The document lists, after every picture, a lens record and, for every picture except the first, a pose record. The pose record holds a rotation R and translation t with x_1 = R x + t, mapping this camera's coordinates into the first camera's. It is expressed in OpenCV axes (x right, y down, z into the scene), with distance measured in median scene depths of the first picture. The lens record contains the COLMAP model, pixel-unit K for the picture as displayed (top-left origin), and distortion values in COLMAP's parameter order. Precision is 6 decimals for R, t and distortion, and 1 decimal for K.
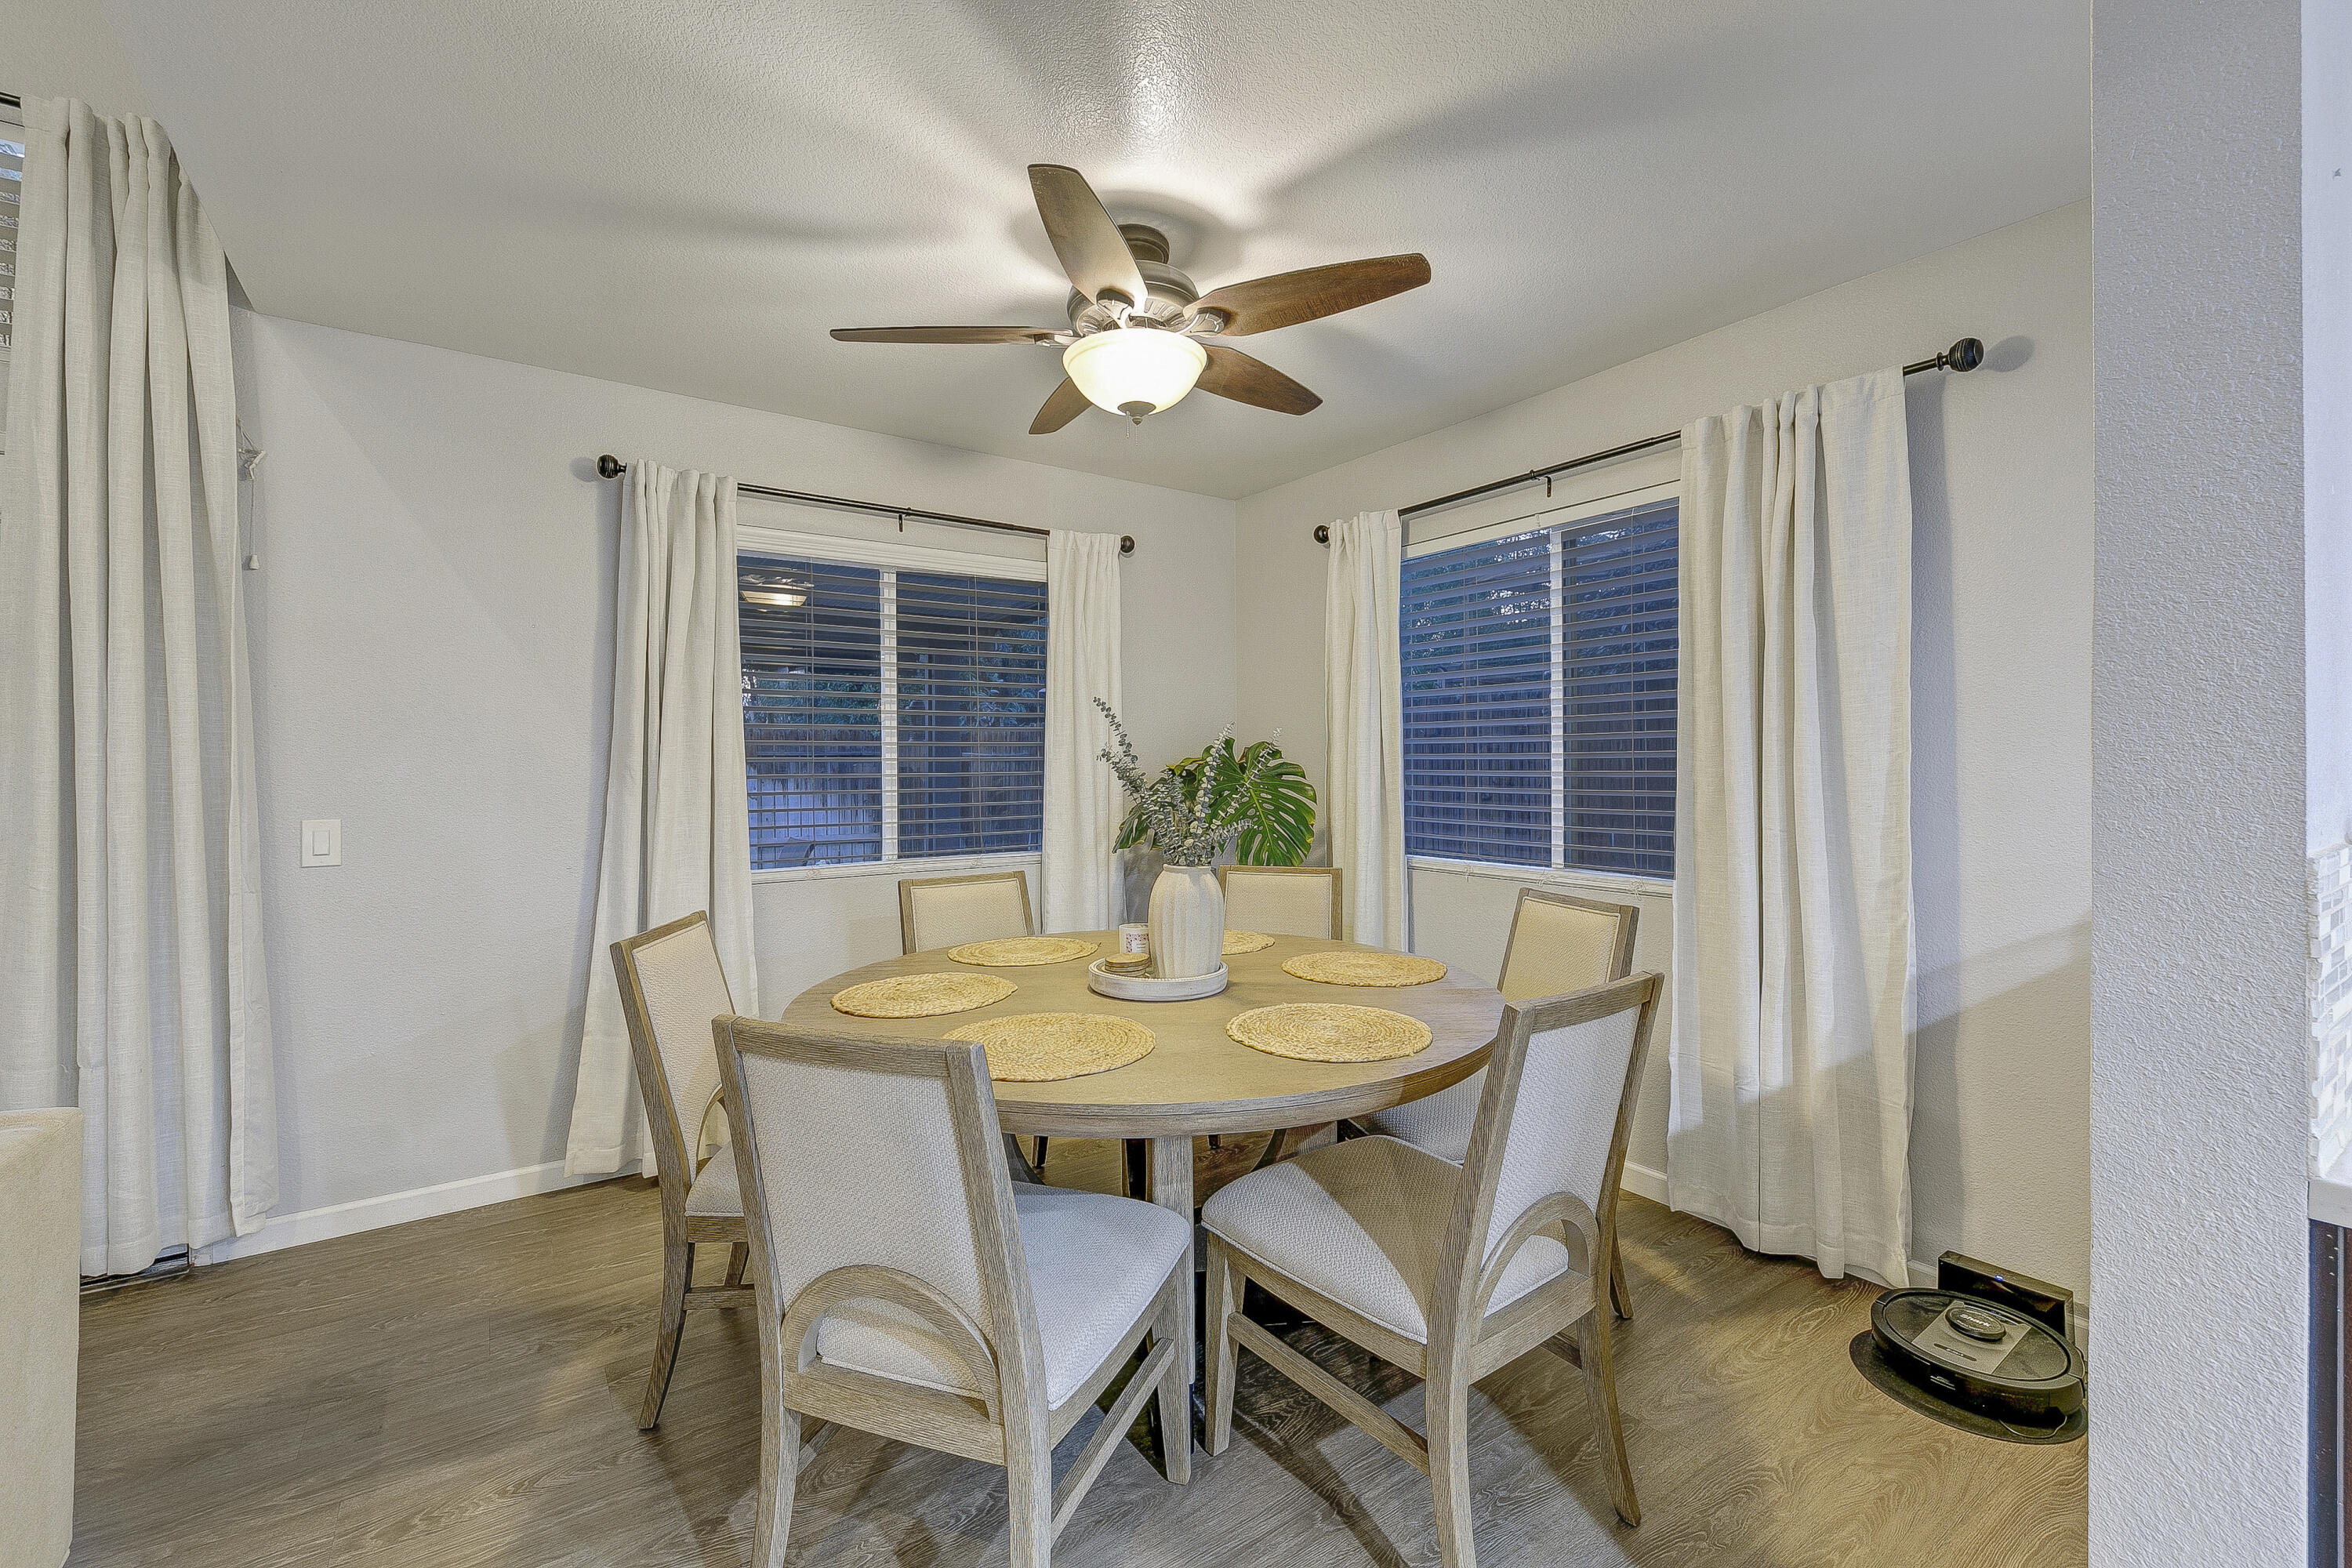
lens RADIAL K [[996.0, 0, 1170.6], [0, 996.0, 775.3], [0, 0, 1]] dist [-0.001542, -0.000341]
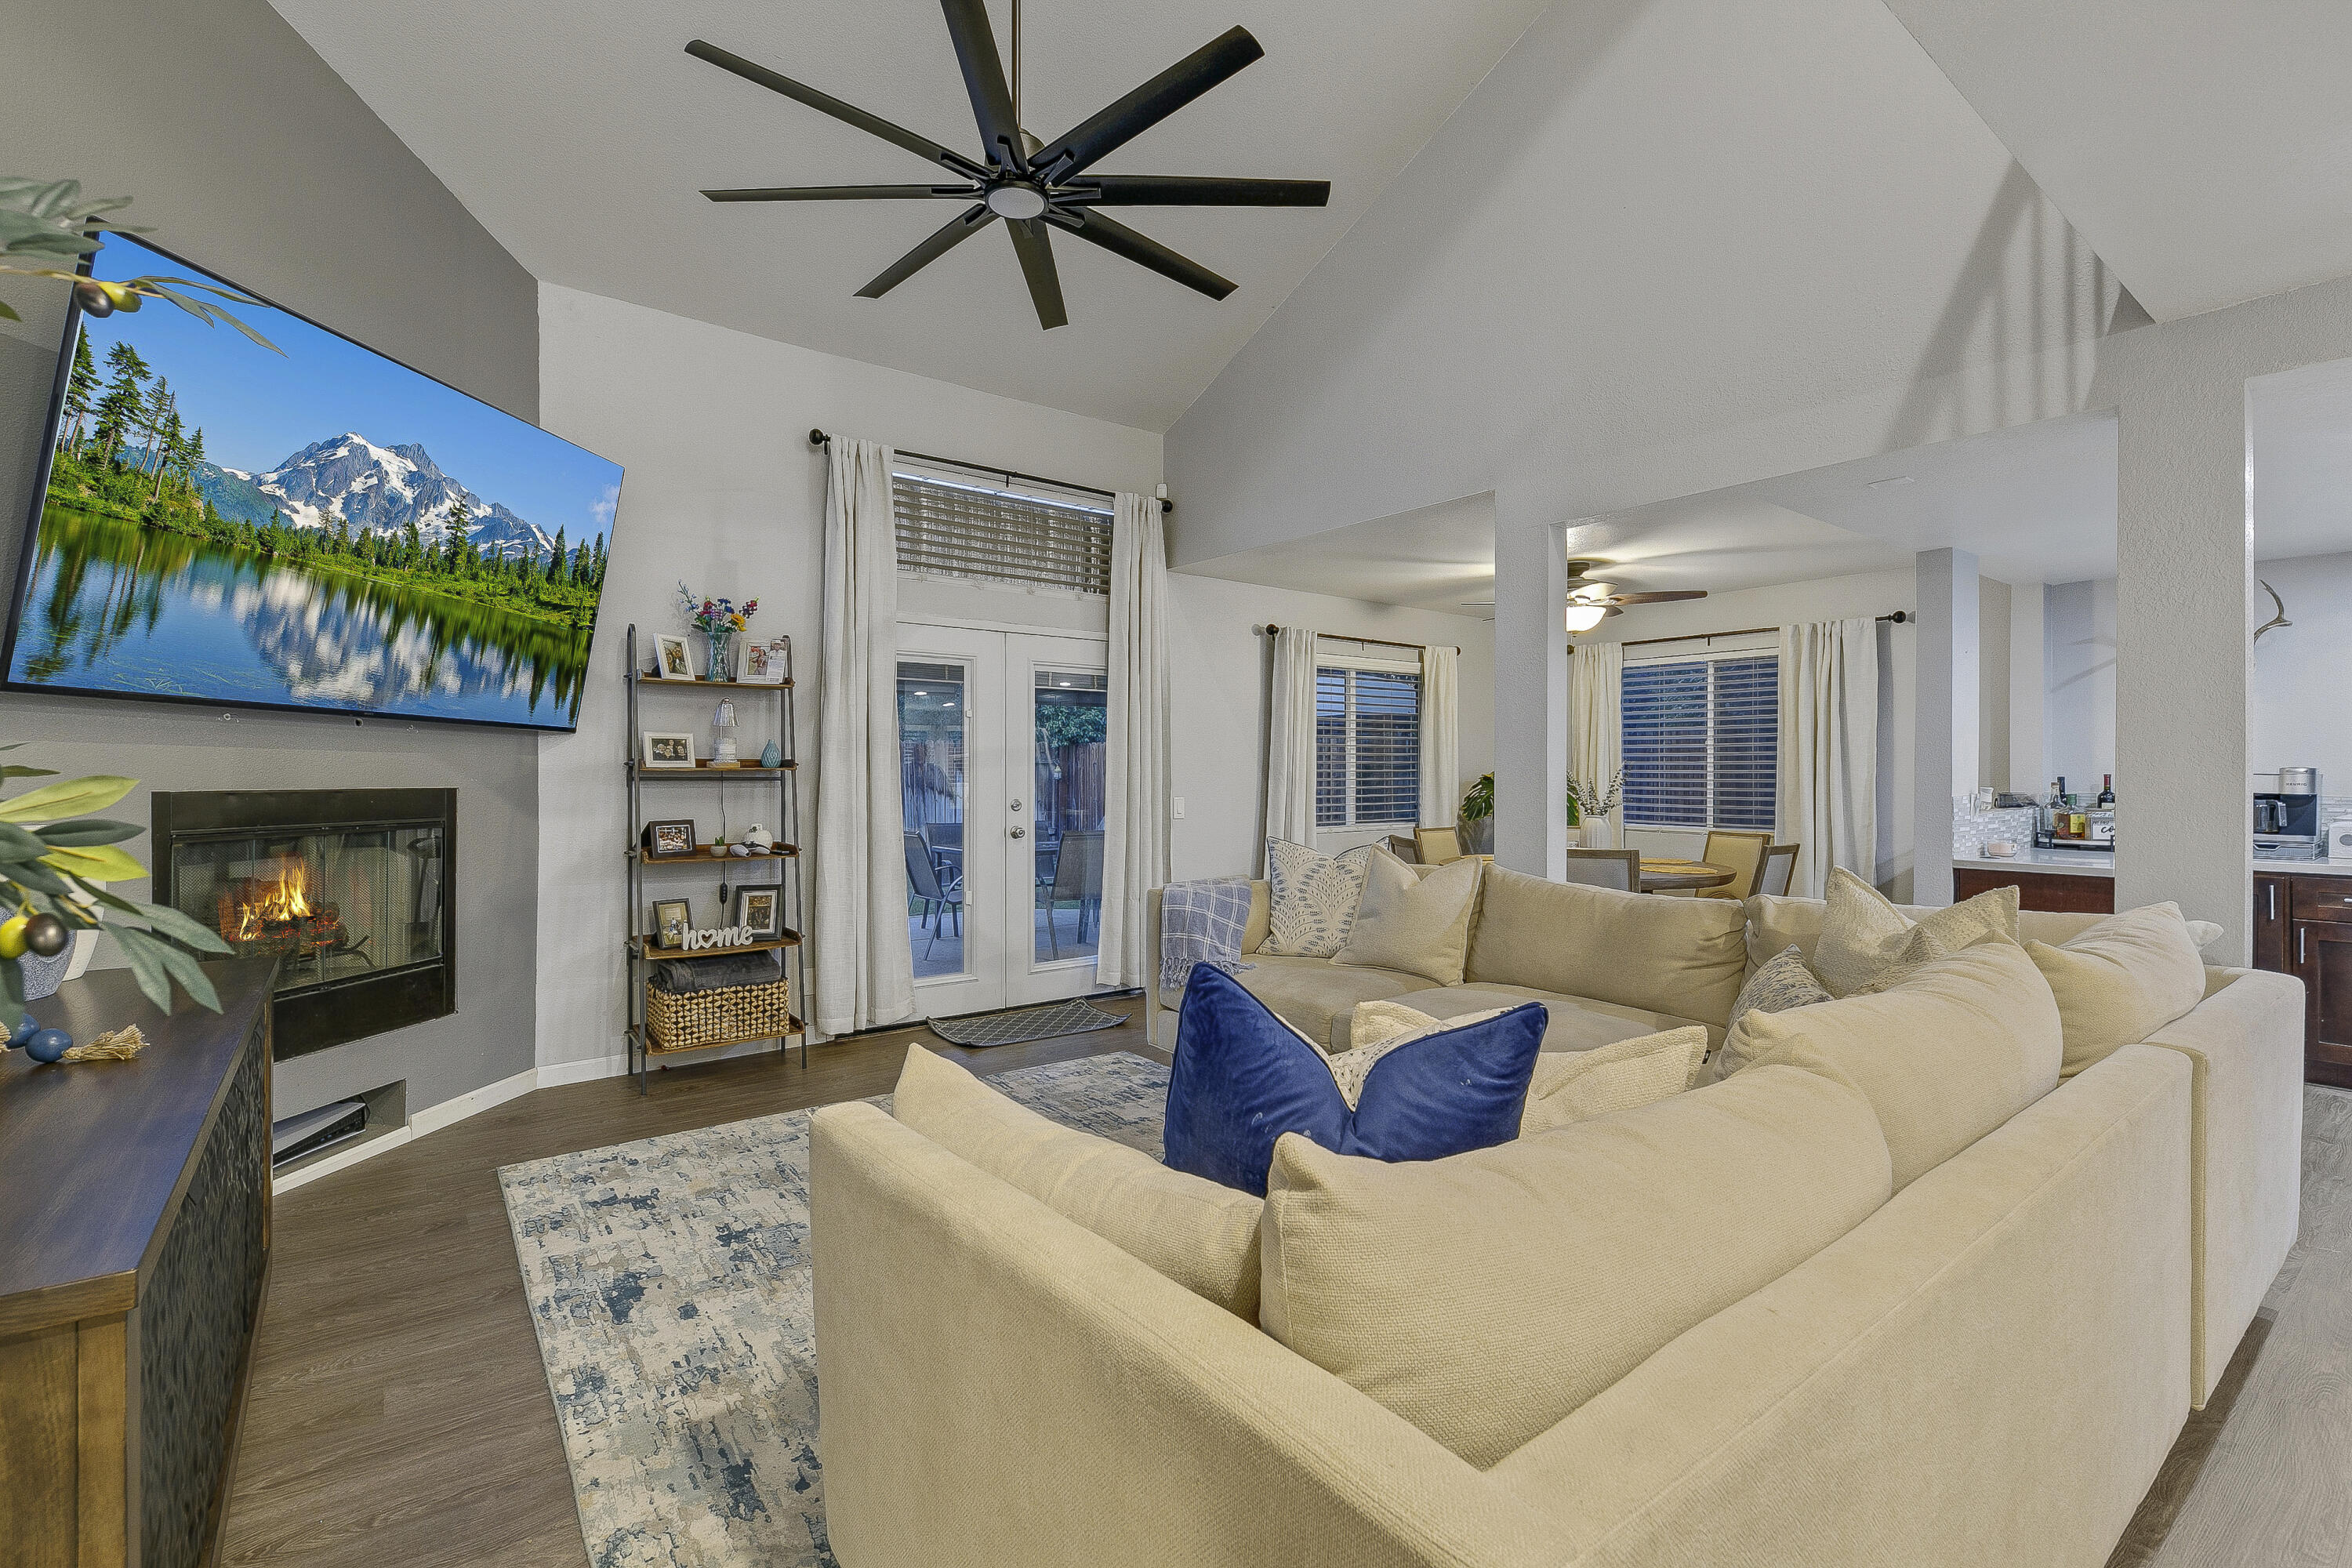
lens RADIAL K [[1076.9, 0, 1179.4], [0, 1076.9, 768.2], [0, 0, 1]] dist [0.013231, -0.004899]
pose [[0.998477, 0.004697, 0.054962, -1.010013], [-0.004065, 0.999924, -0.011607, 0.006001], [-0.055012, 0.011366, 0.998421, -1.409619]]
